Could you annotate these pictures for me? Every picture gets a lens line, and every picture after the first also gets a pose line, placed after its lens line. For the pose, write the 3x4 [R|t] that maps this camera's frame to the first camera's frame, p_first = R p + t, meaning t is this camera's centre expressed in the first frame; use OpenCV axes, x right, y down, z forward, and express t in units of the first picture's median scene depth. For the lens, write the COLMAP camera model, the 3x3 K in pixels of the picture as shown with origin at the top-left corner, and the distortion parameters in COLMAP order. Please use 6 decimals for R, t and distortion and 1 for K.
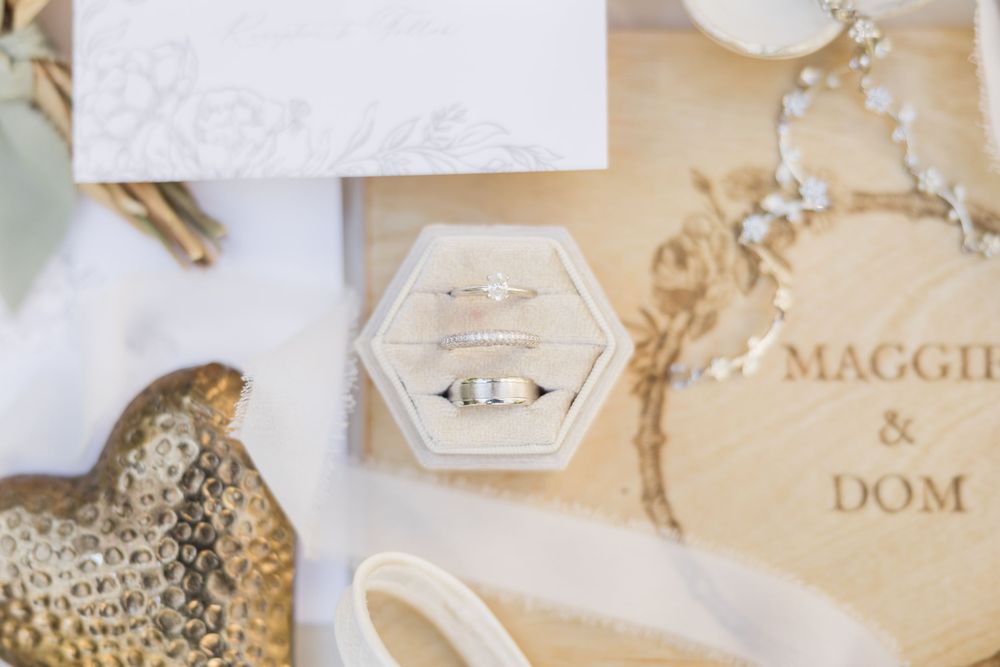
lens RADIAL K [[1887.2, 0, 498.9], [0, 1887.2, 333.4], [0, 0, 1]] dist [0.022030, 0.000000]
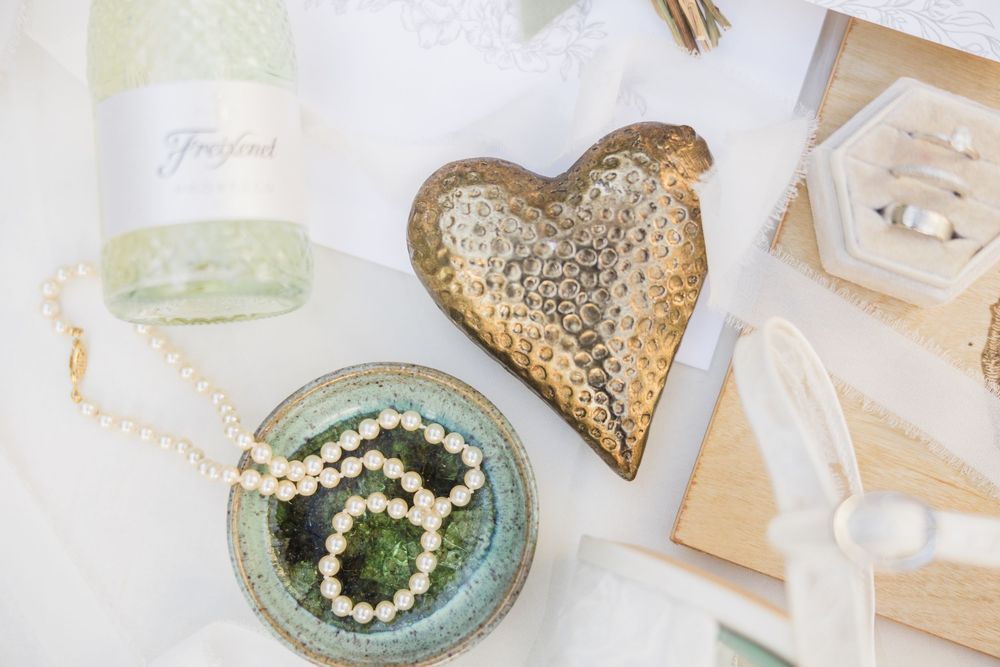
lens RADIAL K [[1887.2, 0, 492.9], [0, 1887.2, 328.6], [0, 0, 1]] dist [0.022030, 0.000000]
pose [[0.941253, 0.337383, -0.014666, -0.207639], [-0.336891, 0.941115, 0.028406, 0.144550], [0.023386, -0.021796, 0.999489, -0.211071]]
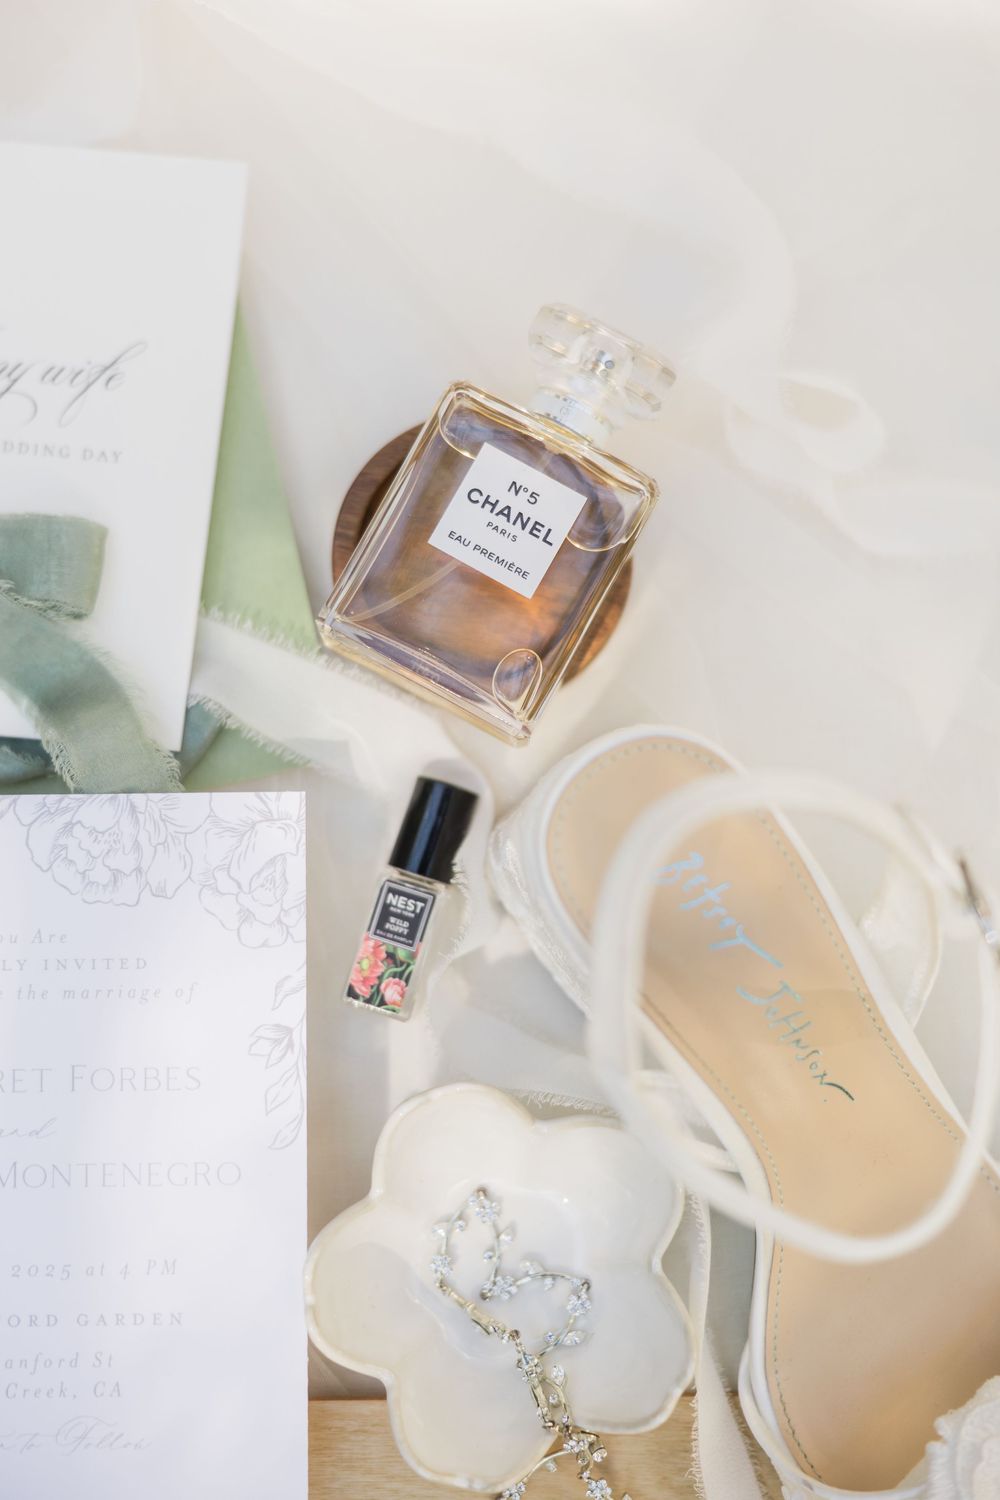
lens RADIAL K [[2830.8, 0, 484.9], [0, 2830.8, 719.1], [0, 0, 1]] dist [0.022030, 0.000000]
pose [[0.997327, 0.007345, 0.072698, 0.038207], [-0.005155, 0.999529, -0.030263, -0.474386], [-0.072886, 0.029808, 0.996895, -0.430202]]
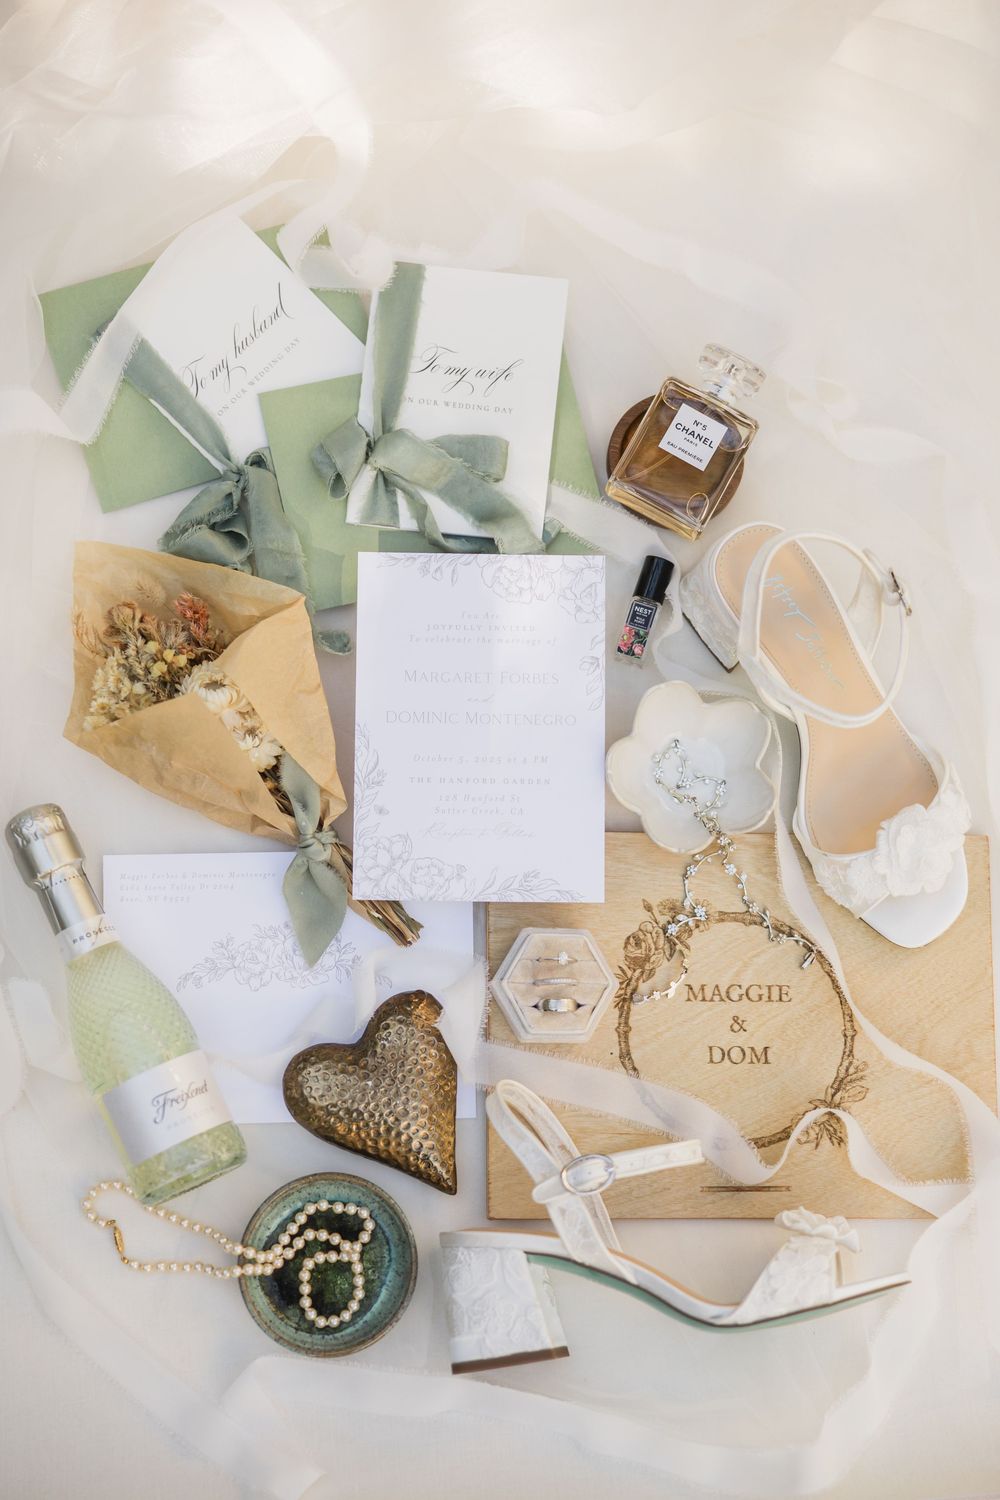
lens RADIAL K [[2830.8, 0, 545.9], [0, 2830.8, 732.1], [0, 0, 1]] dist [0.022030, 0.000000]
pose [[0.992337, 0.019513, 0.122006, -0.403082], [-0.010397, 0.997136, -0.074913, -0.037289], [-0.123119, 0.073071, 0.989698, -2.169714]]
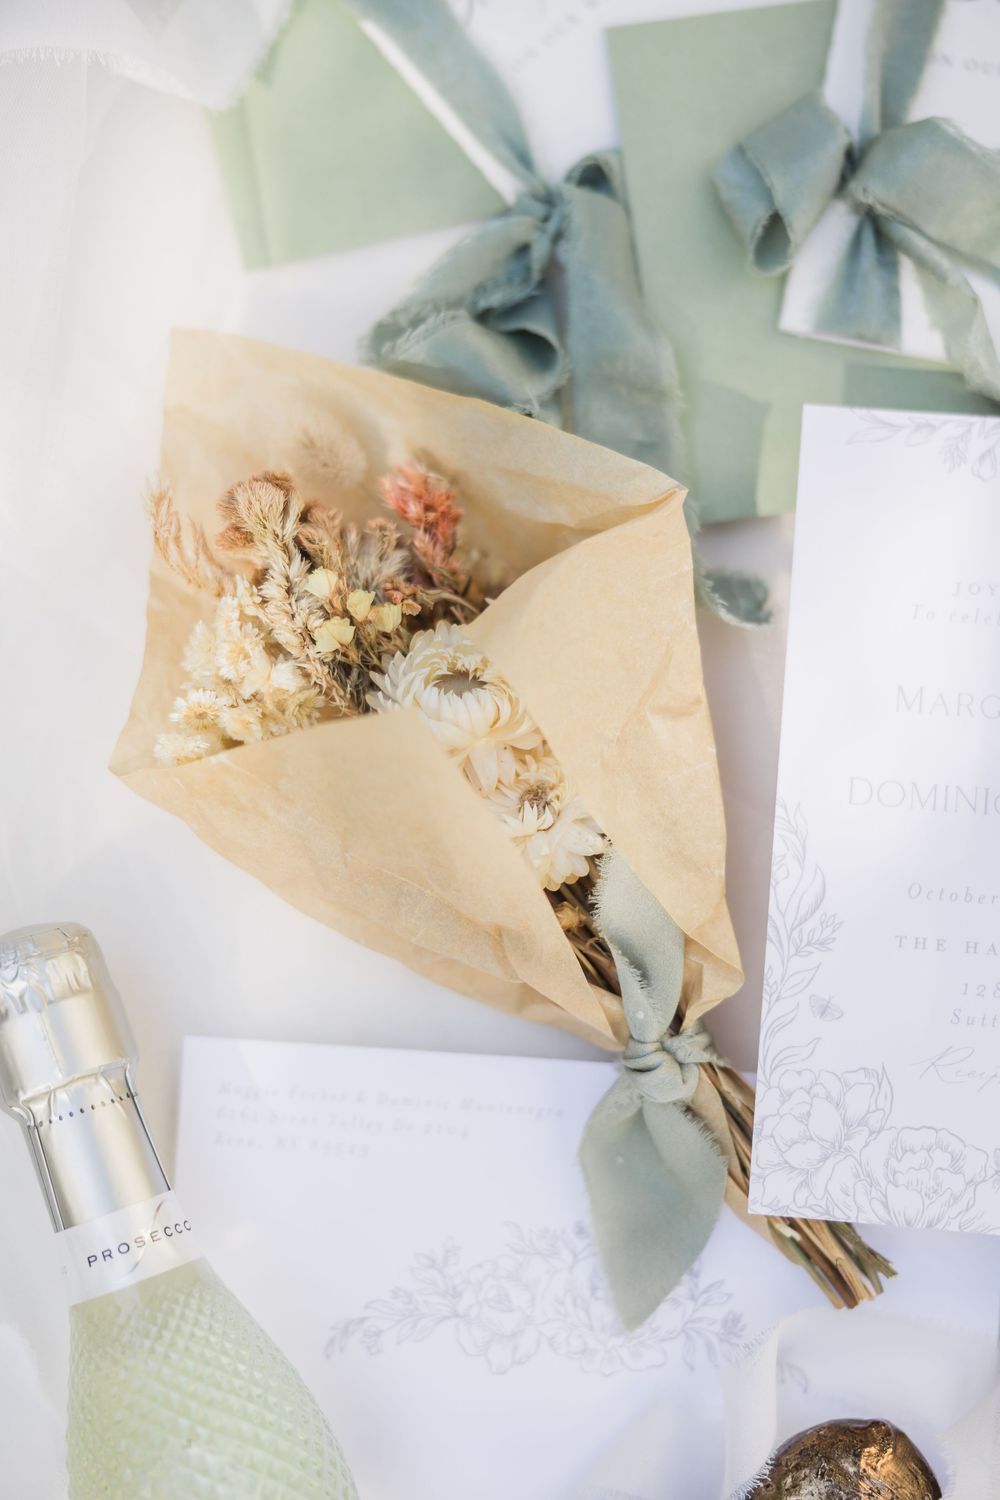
lens RADIAL K [[2830.8, 0, 511.9], [0, 2830.8, 753.5], [0, 0, 1]] dist [0.022030, 0.000000]
pose [[0.995095, 0.093294, 0.032902, -0.402180], [-0.092622, 0.995471, -0.021404, -0.260639], [-0.034750, 0.018251, 0.999229, -0.362048]]
